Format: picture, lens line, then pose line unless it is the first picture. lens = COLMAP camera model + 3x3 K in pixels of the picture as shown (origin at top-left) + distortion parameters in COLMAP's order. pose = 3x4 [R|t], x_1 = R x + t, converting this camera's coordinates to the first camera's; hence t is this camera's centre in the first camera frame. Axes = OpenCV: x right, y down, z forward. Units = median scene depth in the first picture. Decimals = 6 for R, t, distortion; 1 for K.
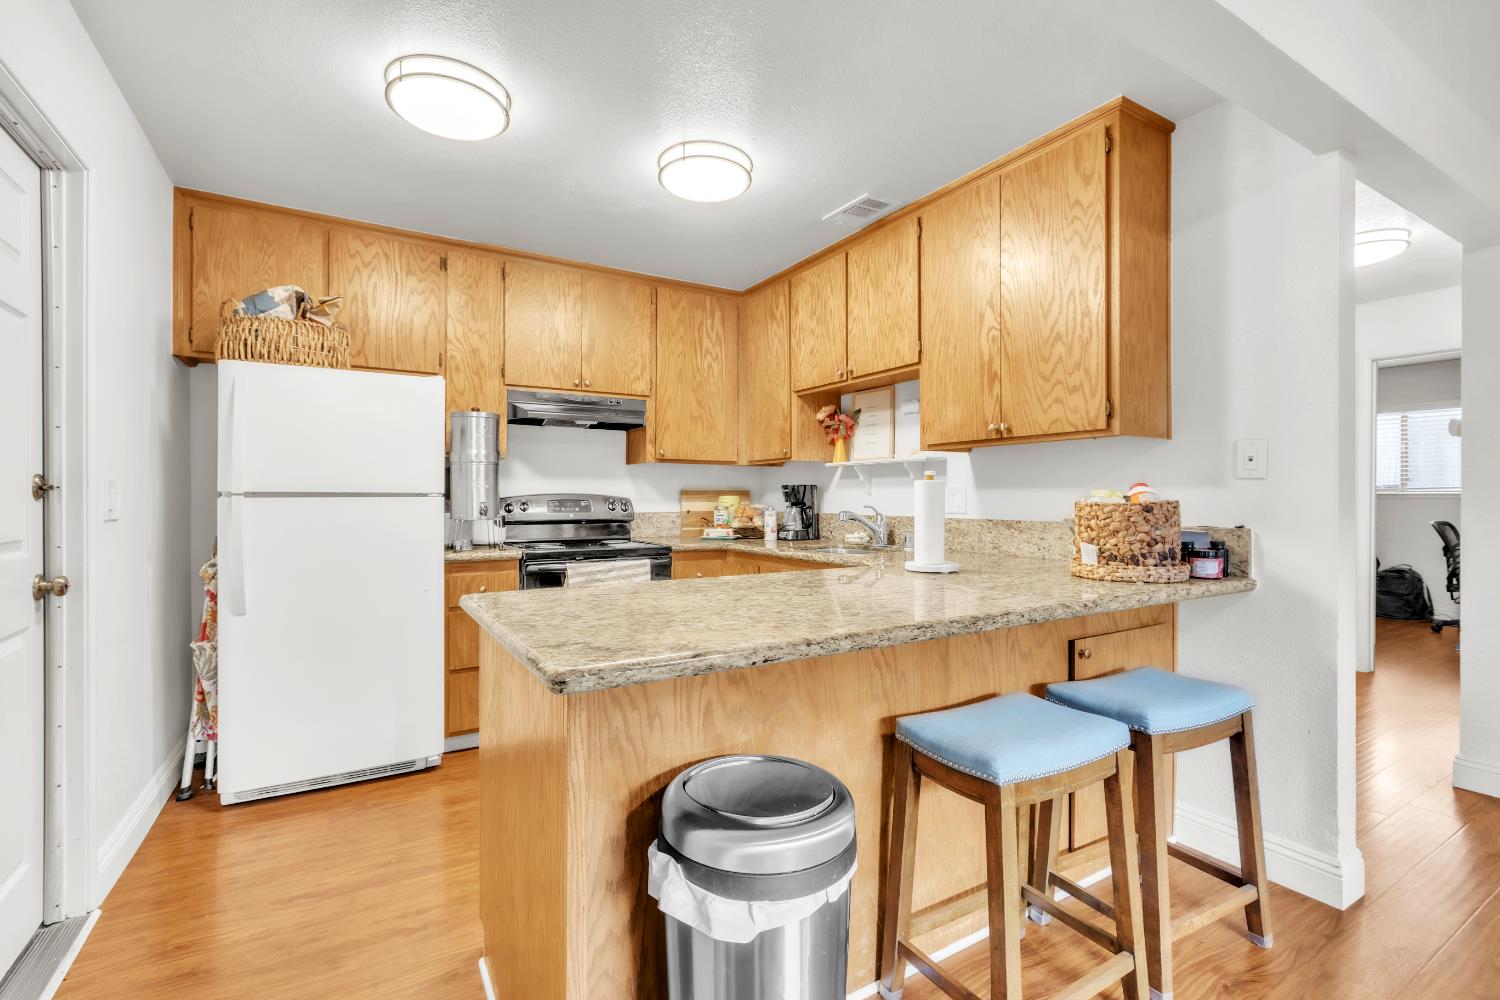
lens RADIAL K [[675.6, 0, 750.0], [0, 675.6, 500.0], [0, 0, 1]] dist [0.002638, -0.000230]
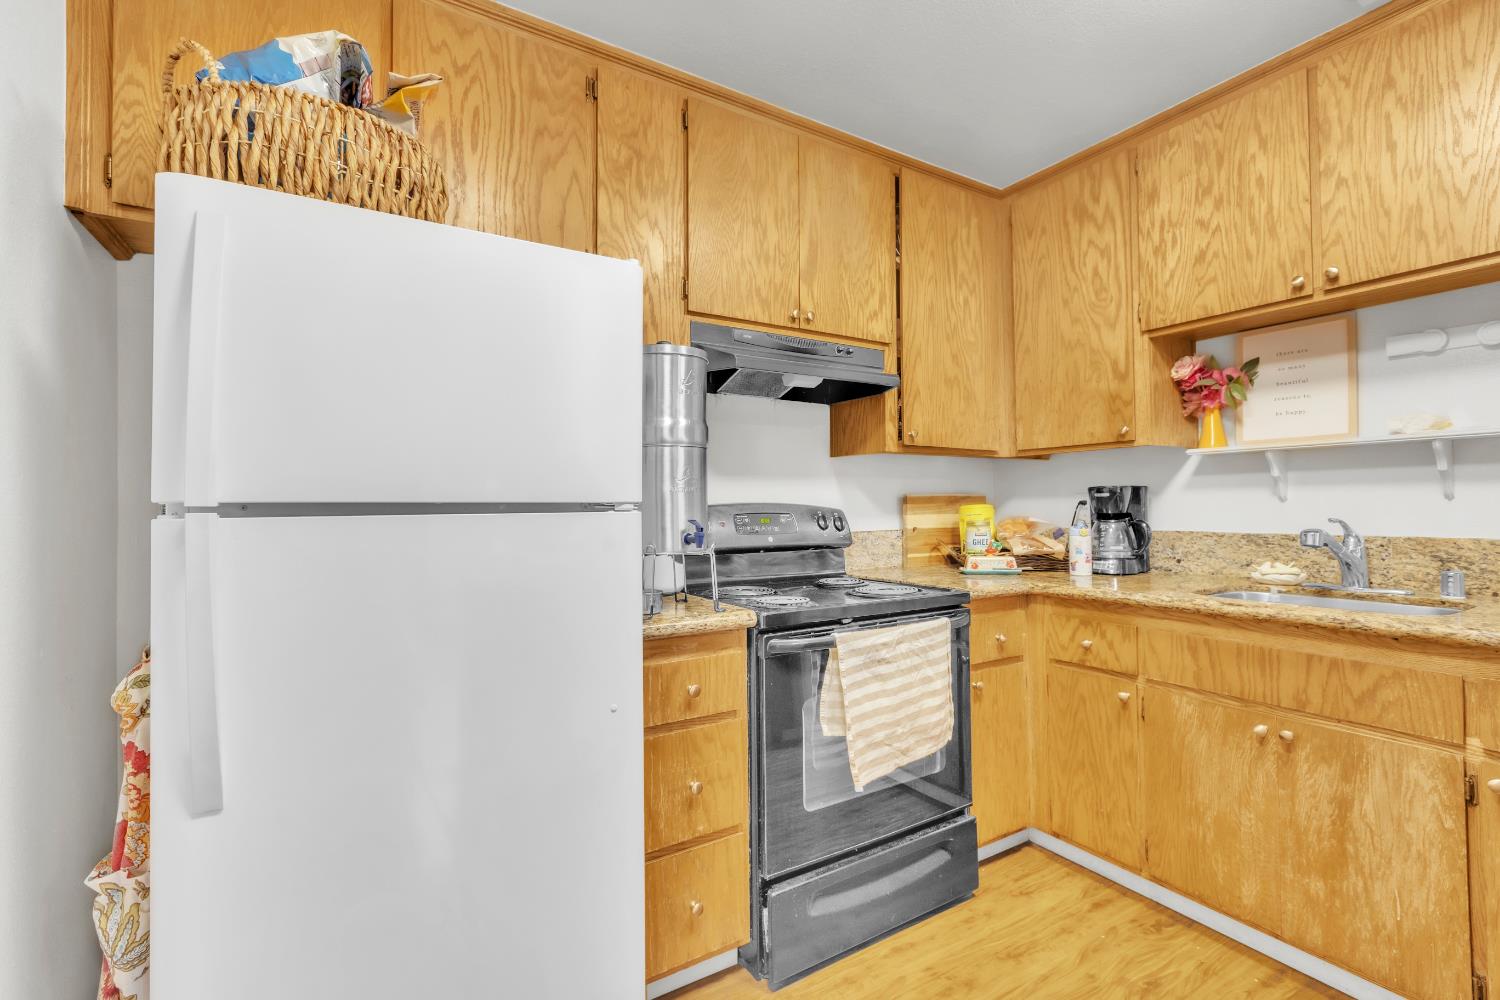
lens RADIAL K [[669.4, 0, 750.0], [0, 669.4, 500.0], [0, 0, 1]] dist [0.000762, 0.000376]
pose [[0.999813, -0.009382, 0.016932, -0.302648], [0.009670, 0.999809, -0.017001, -0.002070], [-0.016769, 0.017161, 0.999712, 0.411165]]
